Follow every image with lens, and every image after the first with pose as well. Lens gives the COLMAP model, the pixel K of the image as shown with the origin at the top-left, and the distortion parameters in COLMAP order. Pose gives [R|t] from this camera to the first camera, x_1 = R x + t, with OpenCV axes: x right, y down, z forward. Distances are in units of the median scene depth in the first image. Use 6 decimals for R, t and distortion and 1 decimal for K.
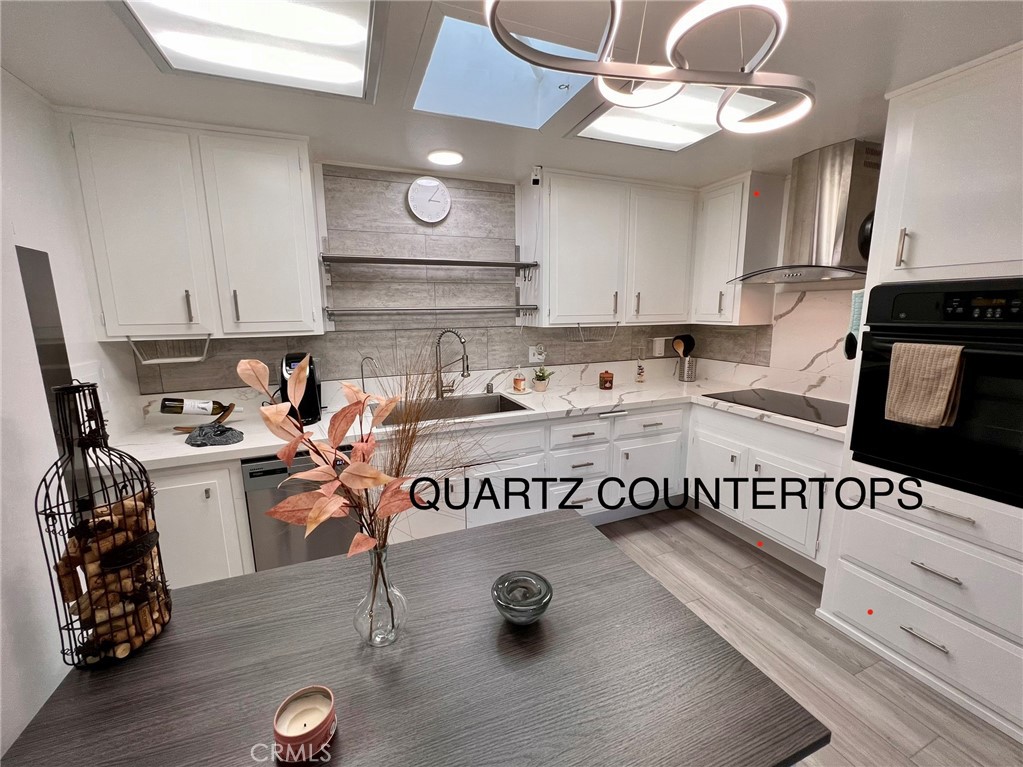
lens RADIAL K [[407.9, 0, 509.2], [0, 407.9, 379.9], [0, 0, 1]] dist [-0.001211, 0.000094]
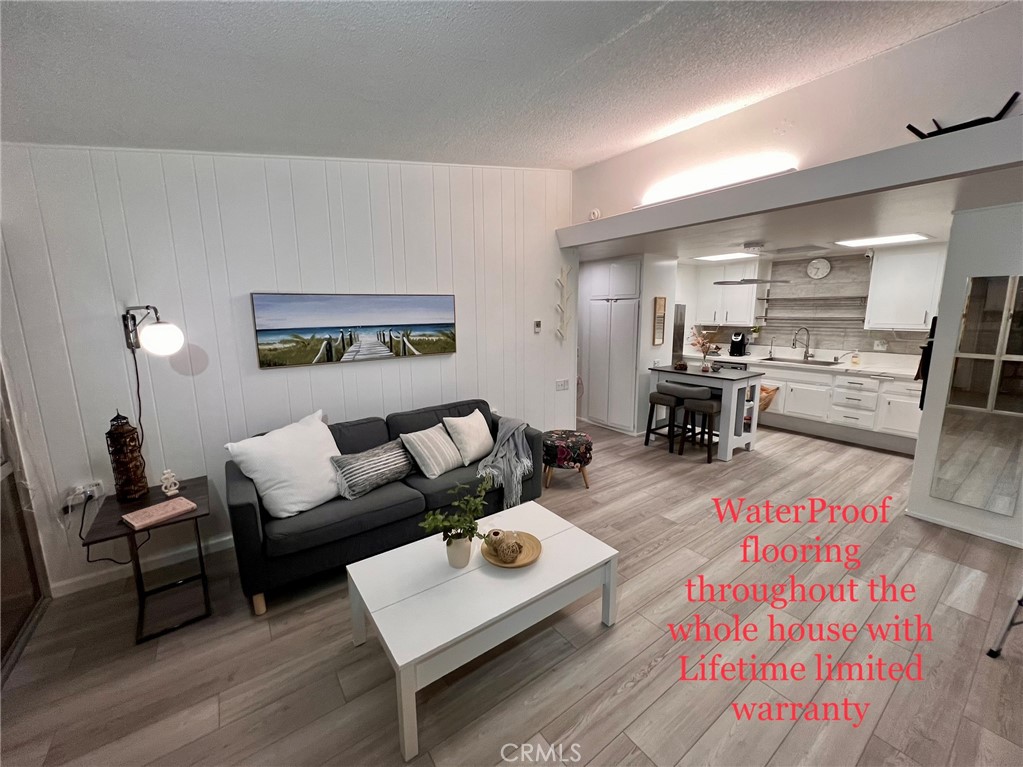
lens RADIAL K [[407.9, 0, 506.9], [0, 407.9, 382.6], [0, 0, 1]] dist [-0.001211, 0.000094]
pose [[0.237881, 0.184103, -0.953687, 1.613425], [-0.153561, 0.976652, 0.150233, 0.088267], [0.959079, 0.110711, 0.260598, -1.119075]]
